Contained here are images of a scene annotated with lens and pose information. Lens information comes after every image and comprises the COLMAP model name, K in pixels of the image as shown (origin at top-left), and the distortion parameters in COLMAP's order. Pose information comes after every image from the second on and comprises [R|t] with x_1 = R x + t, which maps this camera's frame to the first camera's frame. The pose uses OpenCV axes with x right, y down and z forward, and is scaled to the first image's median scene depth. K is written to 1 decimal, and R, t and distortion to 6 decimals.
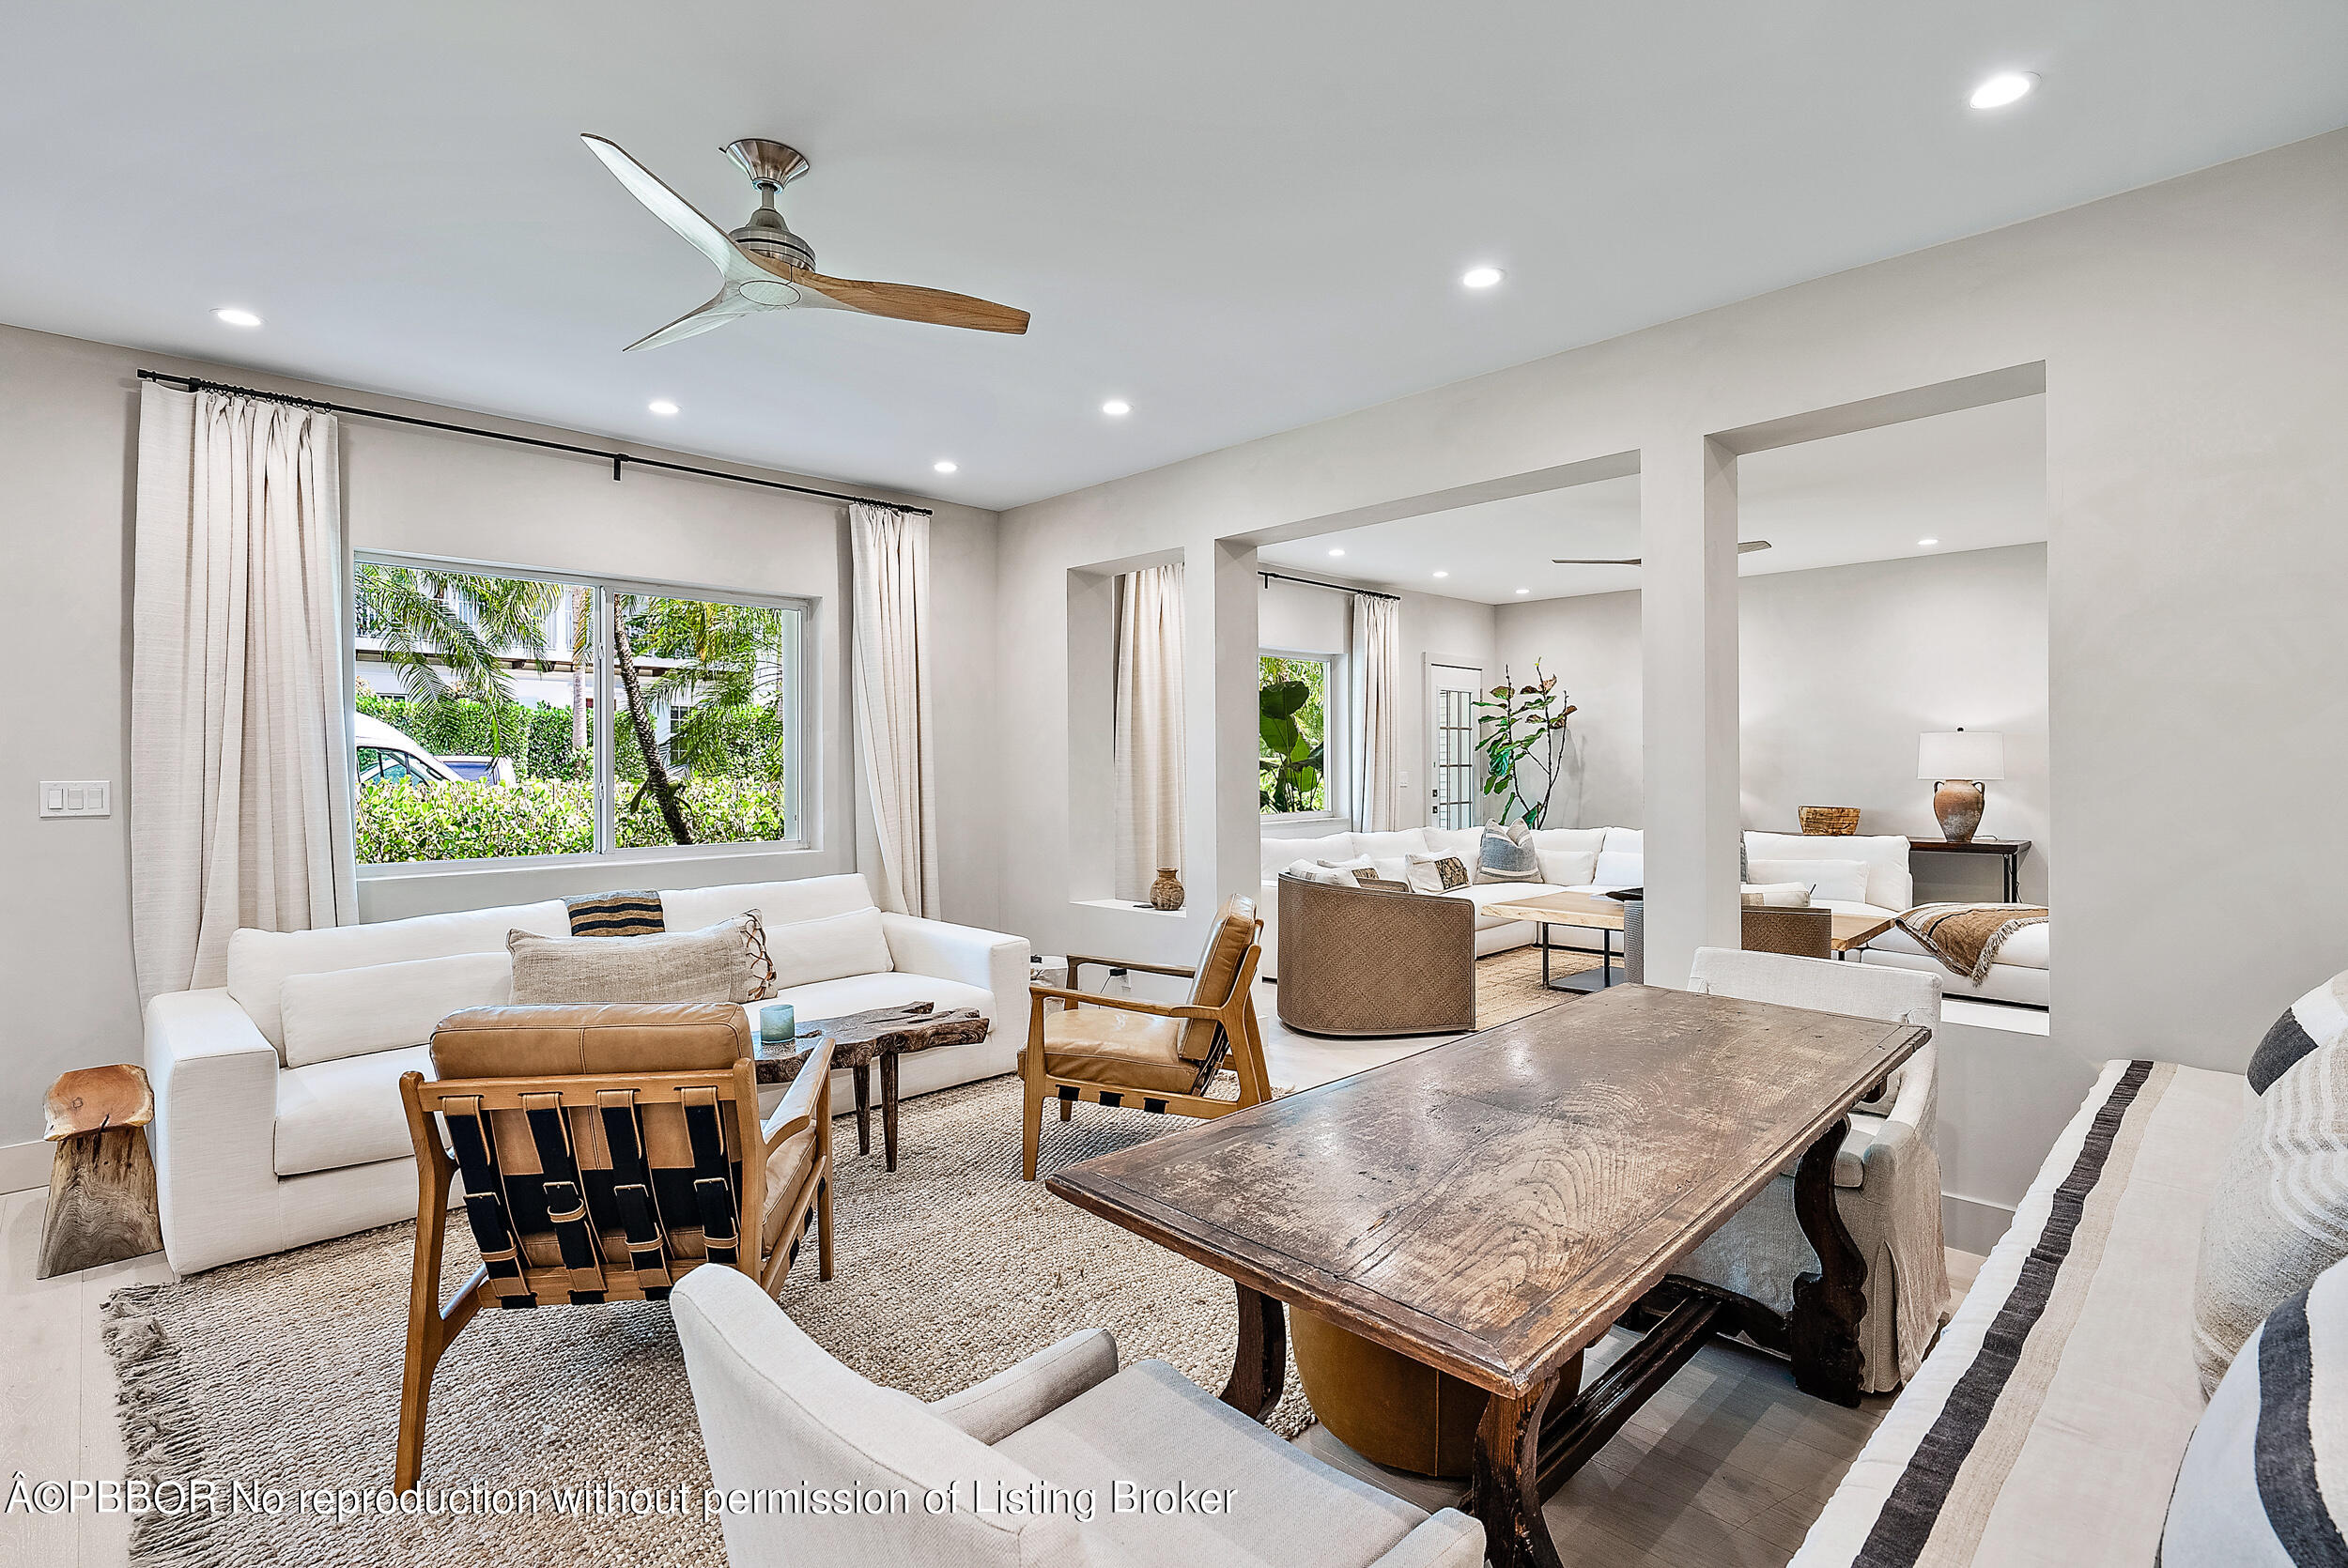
lens RADIAL K [[1098.2, 0, 1182.0], [0, 1098.2, 769.1], [0, 0, 1]] dist [0.000277, -0.000253]
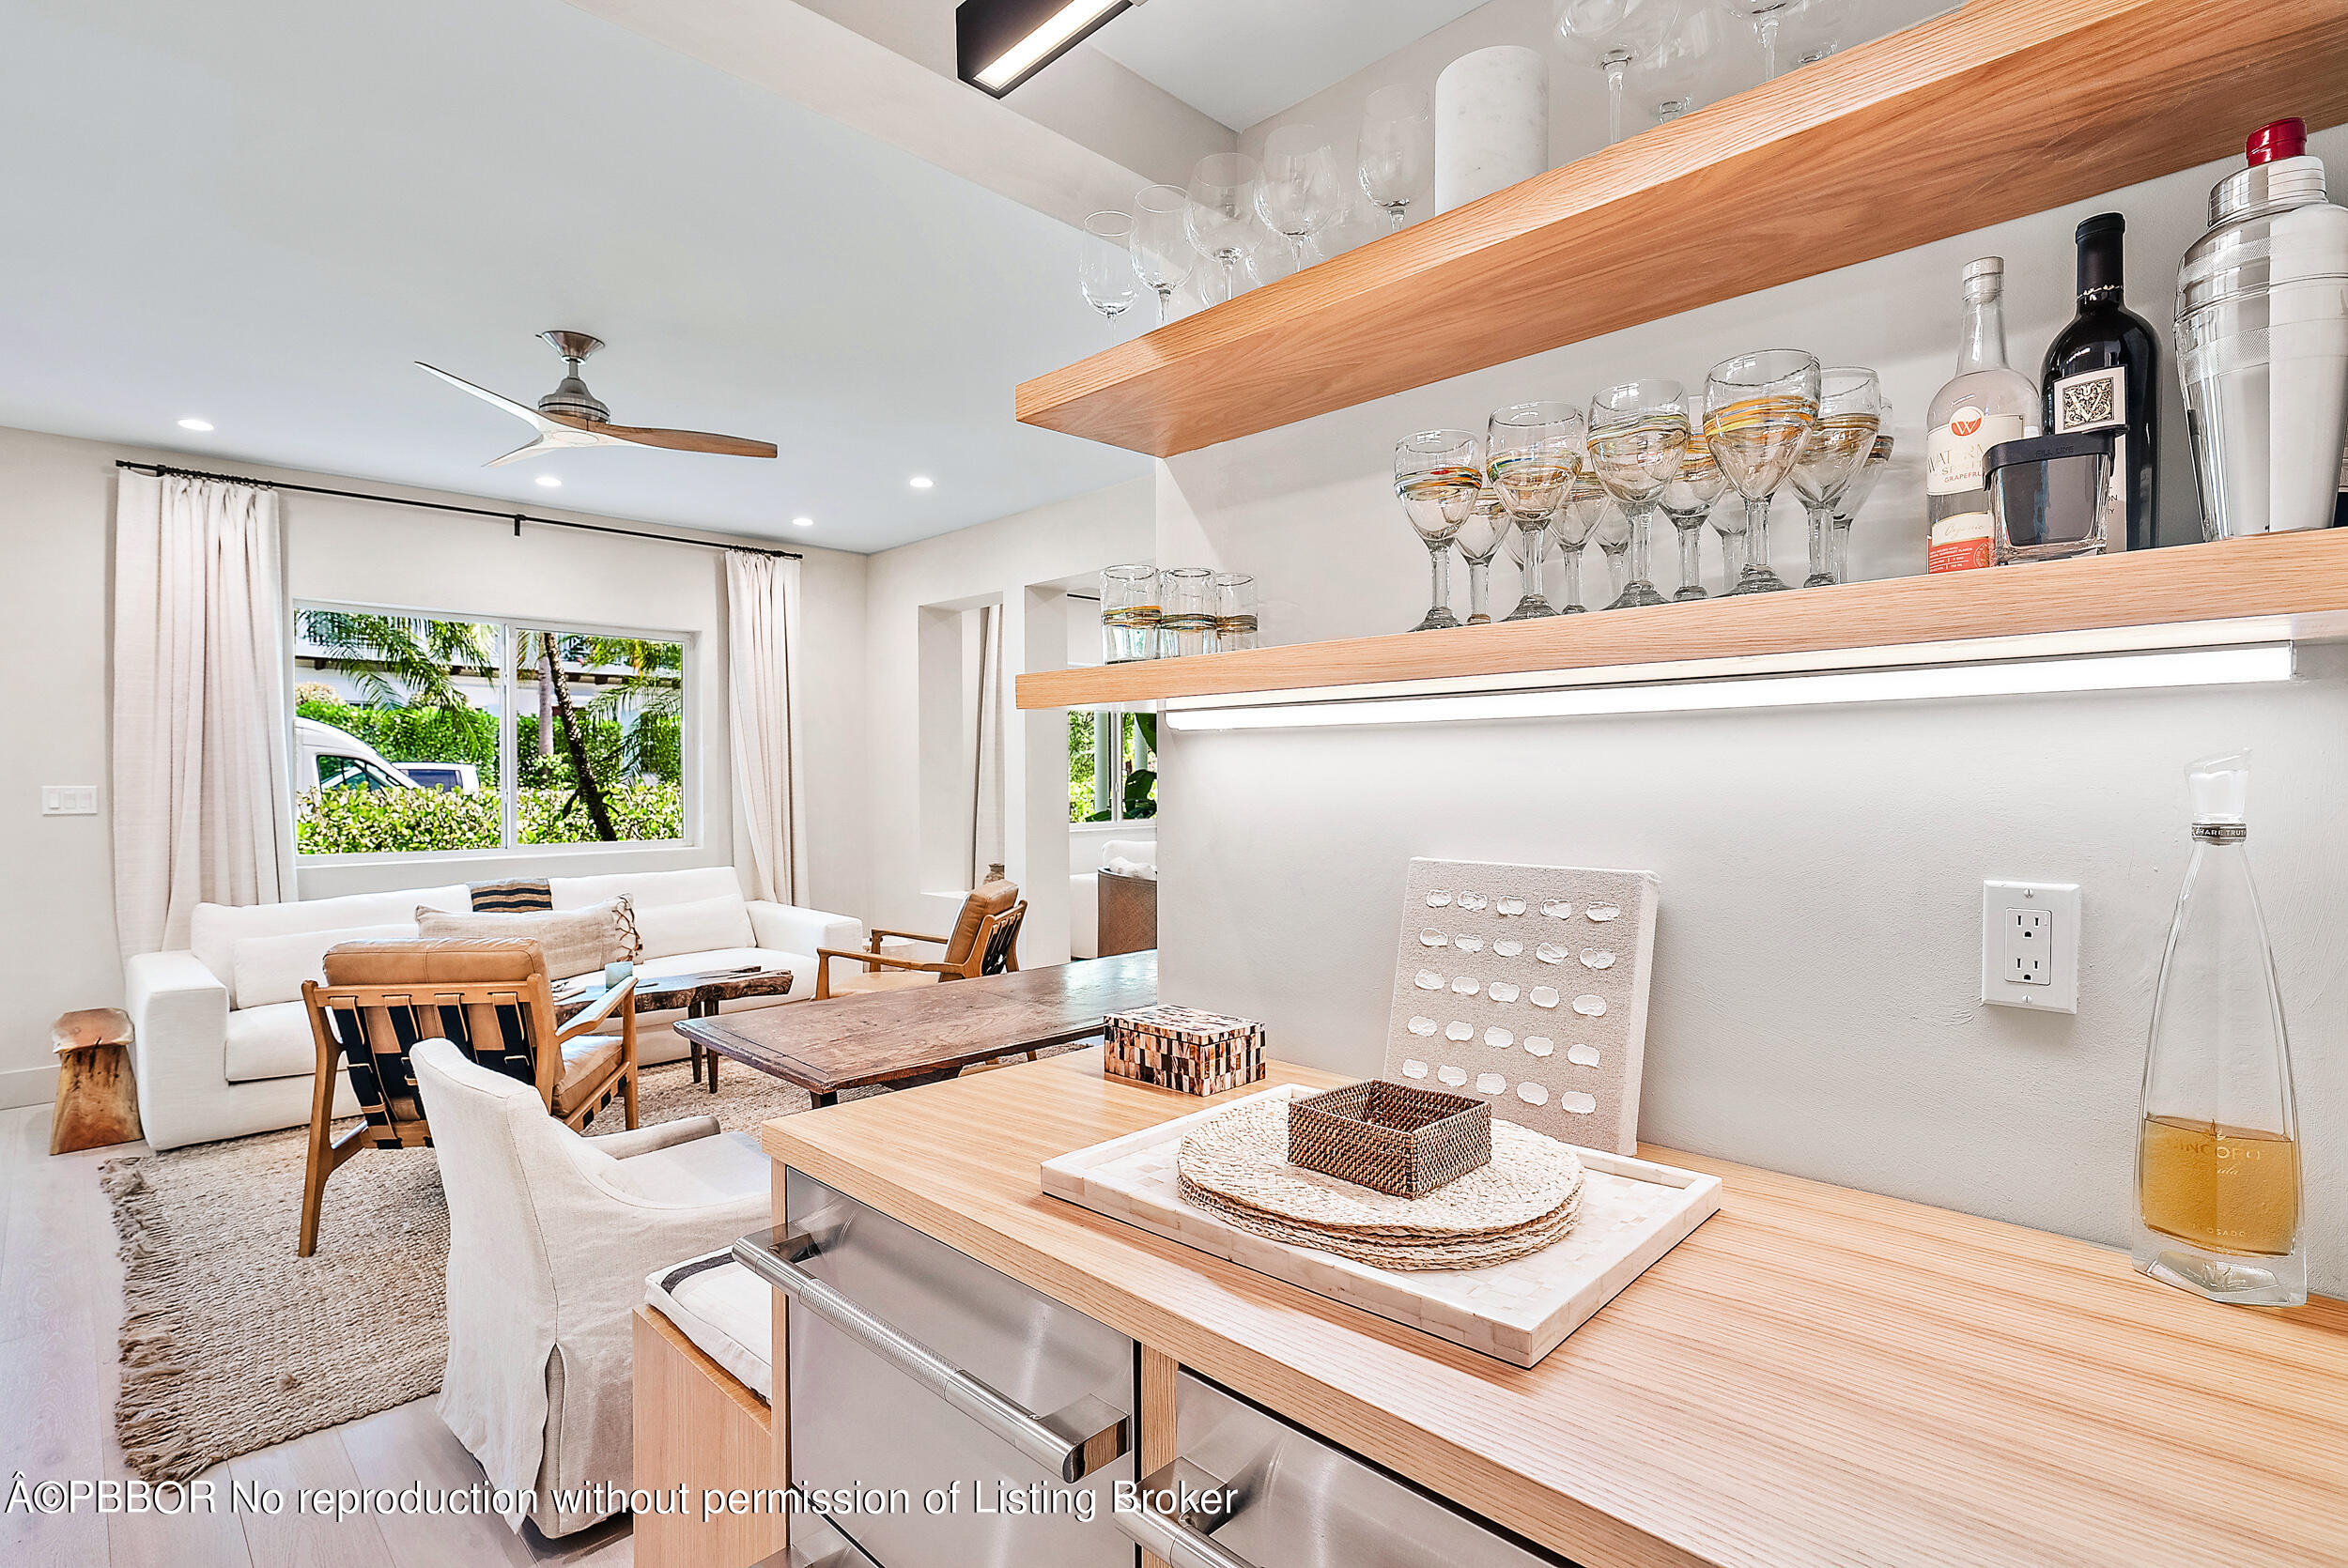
lens RADIAL K [[1109.0, 0, 1166.1], [0, 1109.0, 791.0], [0, 0, 1]] dist [0.004097, -0.000904]
pose [[0.999997, 0.002602, 0.000456, 0.234826], [-0.002607, 0.999931, 0.011478, -0.001927], [-0.000426, -0.011479, 0.999934, -0.259501]]
